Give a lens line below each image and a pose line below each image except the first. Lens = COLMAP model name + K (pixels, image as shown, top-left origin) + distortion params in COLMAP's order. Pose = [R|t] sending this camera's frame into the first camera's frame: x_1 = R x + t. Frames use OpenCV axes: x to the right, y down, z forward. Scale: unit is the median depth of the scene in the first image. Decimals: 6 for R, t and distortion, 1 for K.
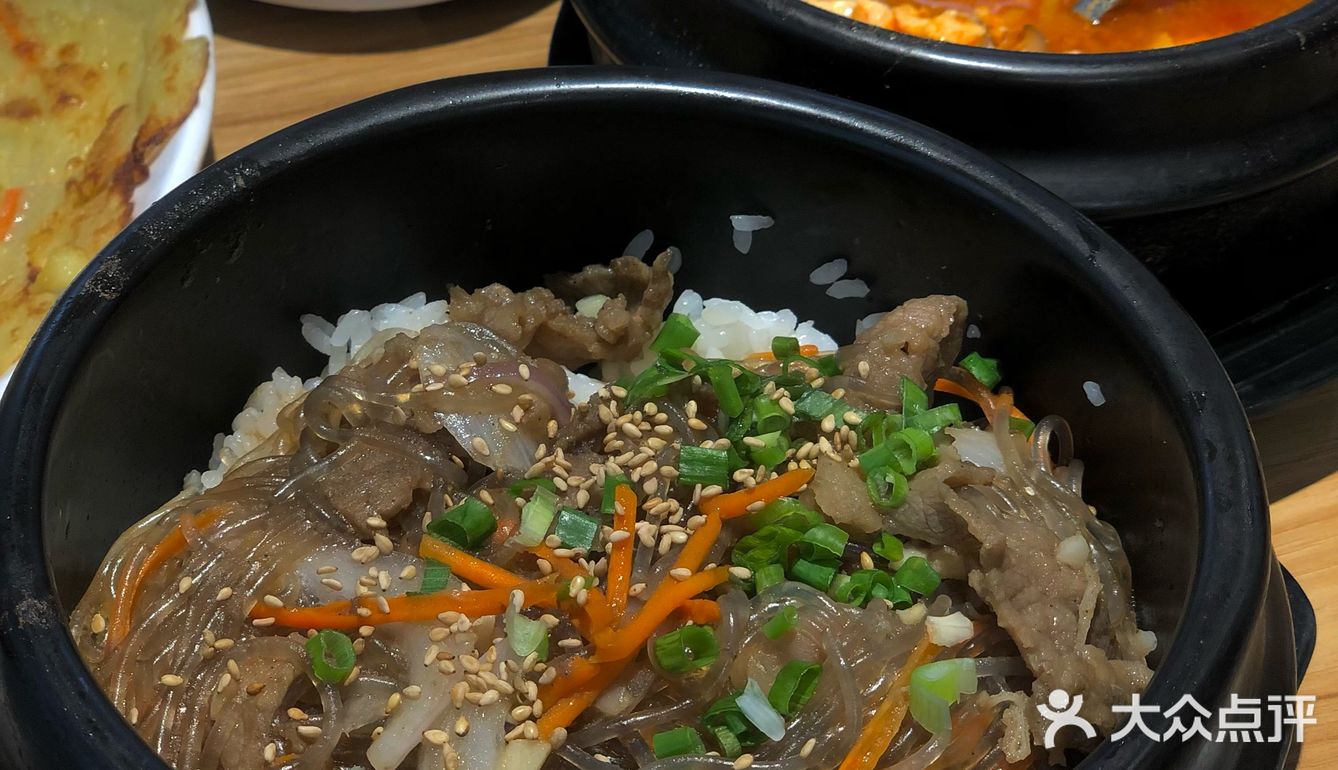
lens RADIAL K [[2754.0, 0, 669.0], [0, 2754.0, 385.0], [0, 0, 1]] dist [-0.061715, -0.196348]
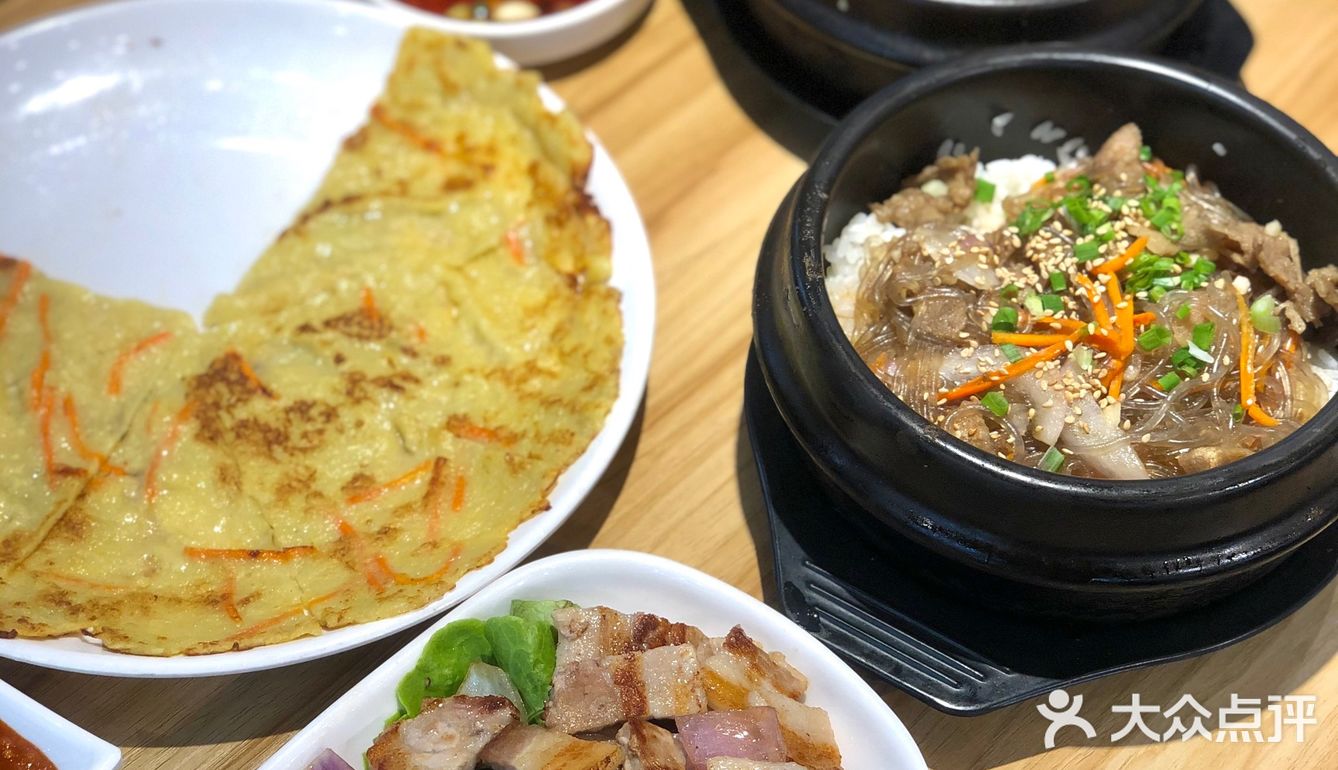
lens RADIAL K [[2754.0, 0, 669.0], [0, 2754.0, 385.0], [0, 0, 1]] dist [-0.061715, -0.196348]
pose [[0.886850, -0.360366, 0.289194, -0.883691], [0.313174, 0.928990, 0.197232, -0.375905], [-0.339734, -0.084347, 0.936732, -0.791556]]
